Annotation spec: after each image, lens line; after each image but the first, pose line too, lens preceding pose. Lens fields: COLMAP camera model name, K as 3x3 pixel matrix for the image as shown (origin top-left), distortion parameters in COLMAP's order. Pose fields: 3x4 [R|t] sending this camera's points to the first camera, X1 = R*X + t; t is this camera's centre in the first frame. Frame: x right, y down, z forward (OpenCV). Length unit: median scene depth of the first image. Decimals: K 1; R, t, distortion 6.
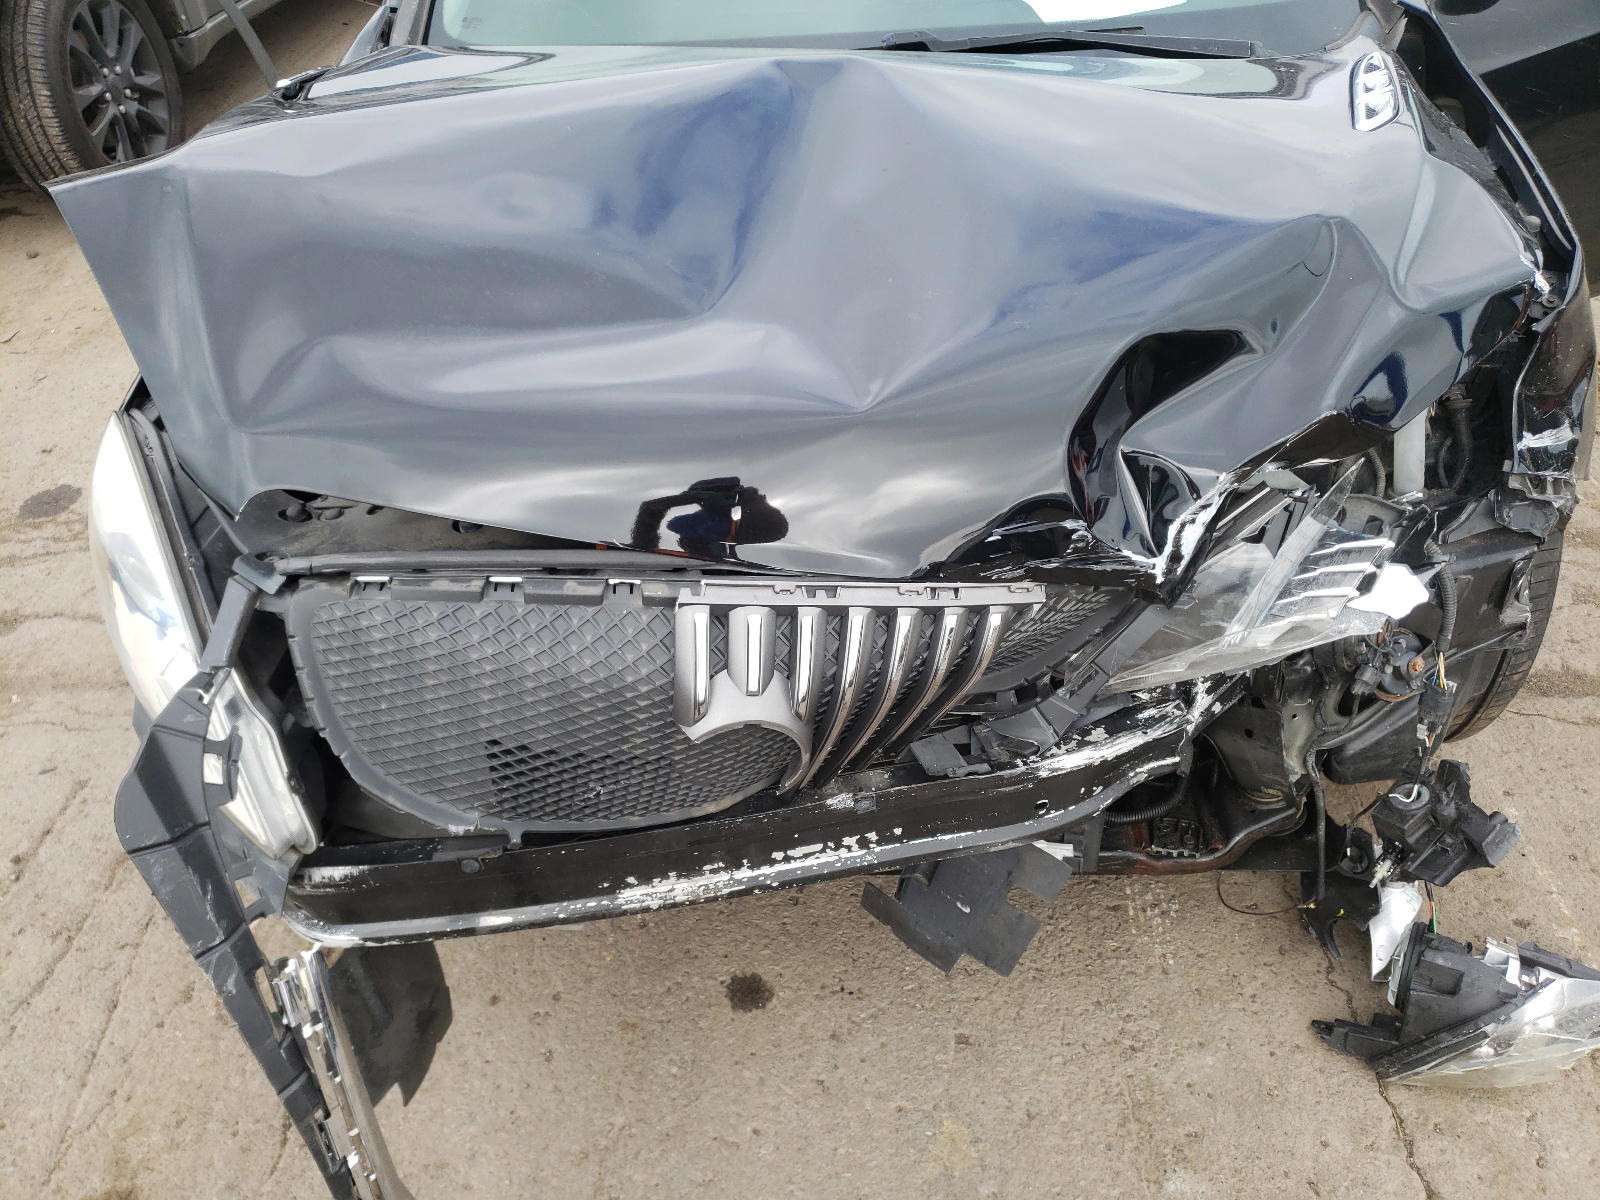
lens RADIAL K [[1209.0, 0, 800.1], [0, 1209.0, 604.2], [0, 0, 1]] dist [0.057380, 0.000961]
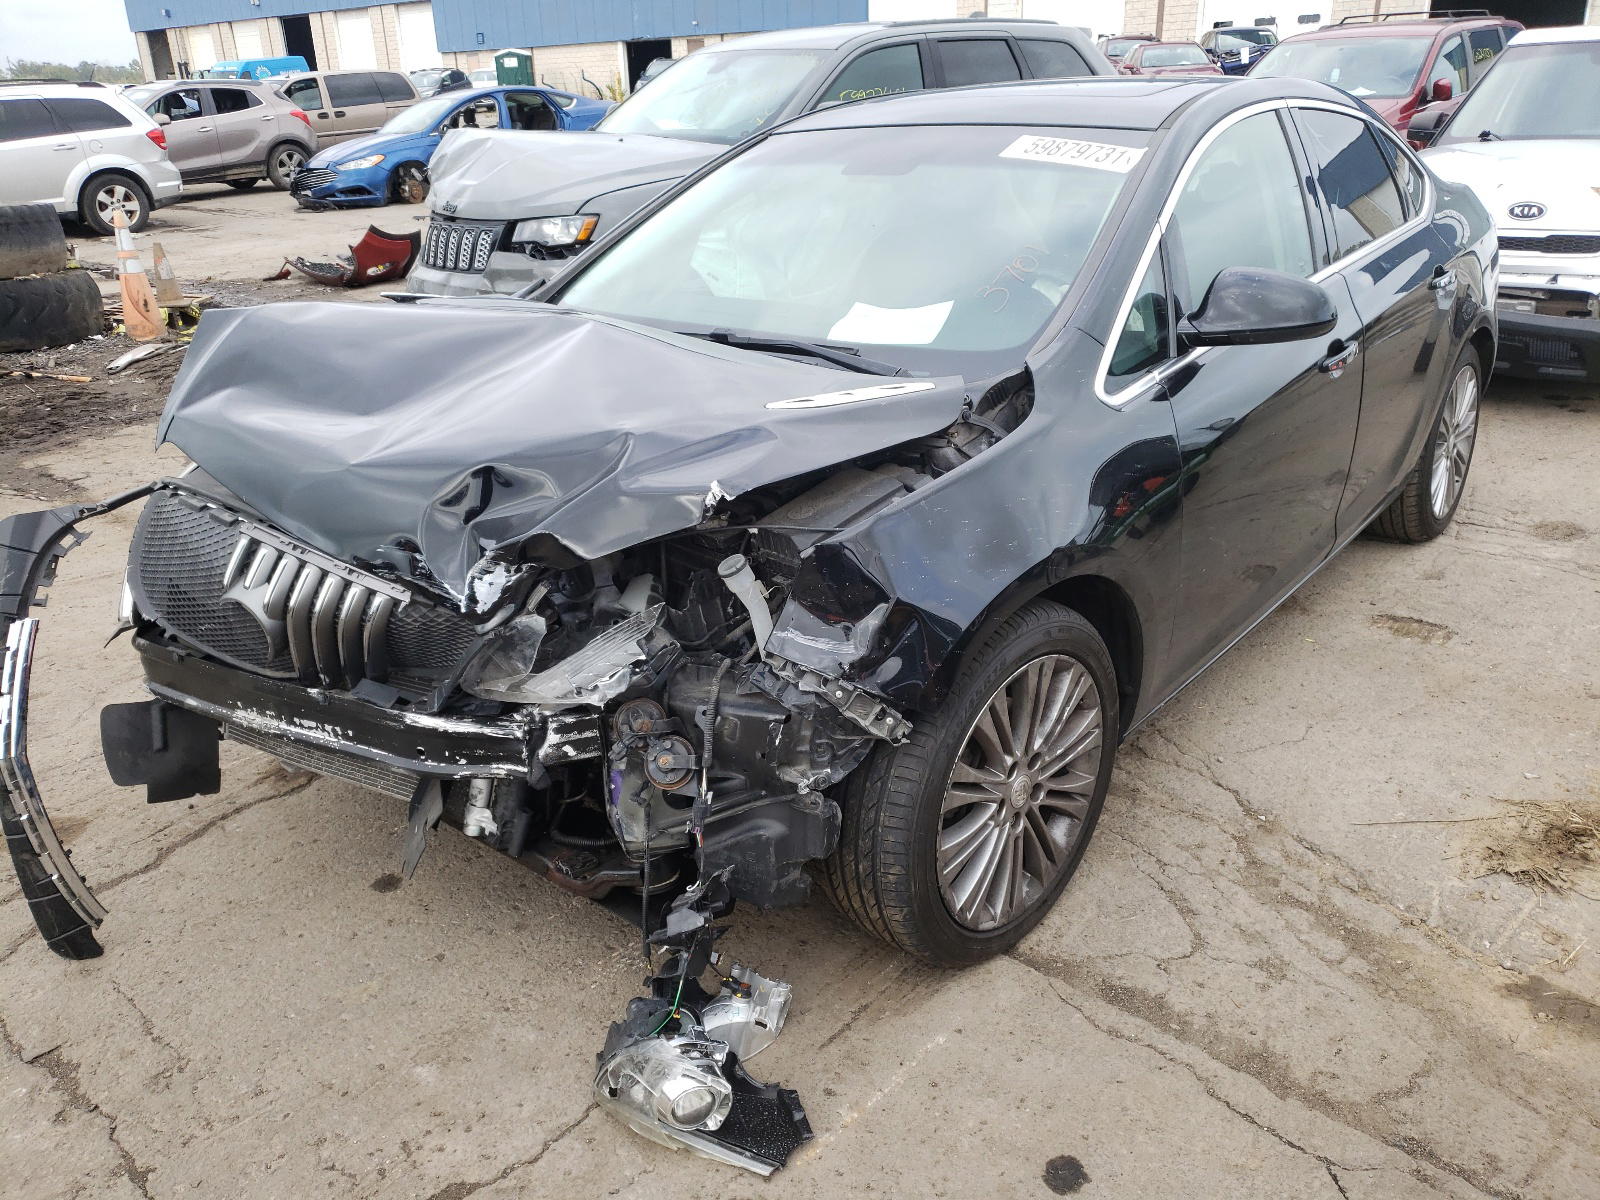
lens RADIAL K [[1209.0, 0, 801.8], [0, 1209.0, 597.1], [0, 0, 1]] dist [0.057380, 0.000961]
pose [[0.785899, 0.262735, -0.559761, 1.422855], [-0.387760, 0.914539, -0.115155, -0.023204], [0.481668, 0.307553, 0.820614, -0.095137]]
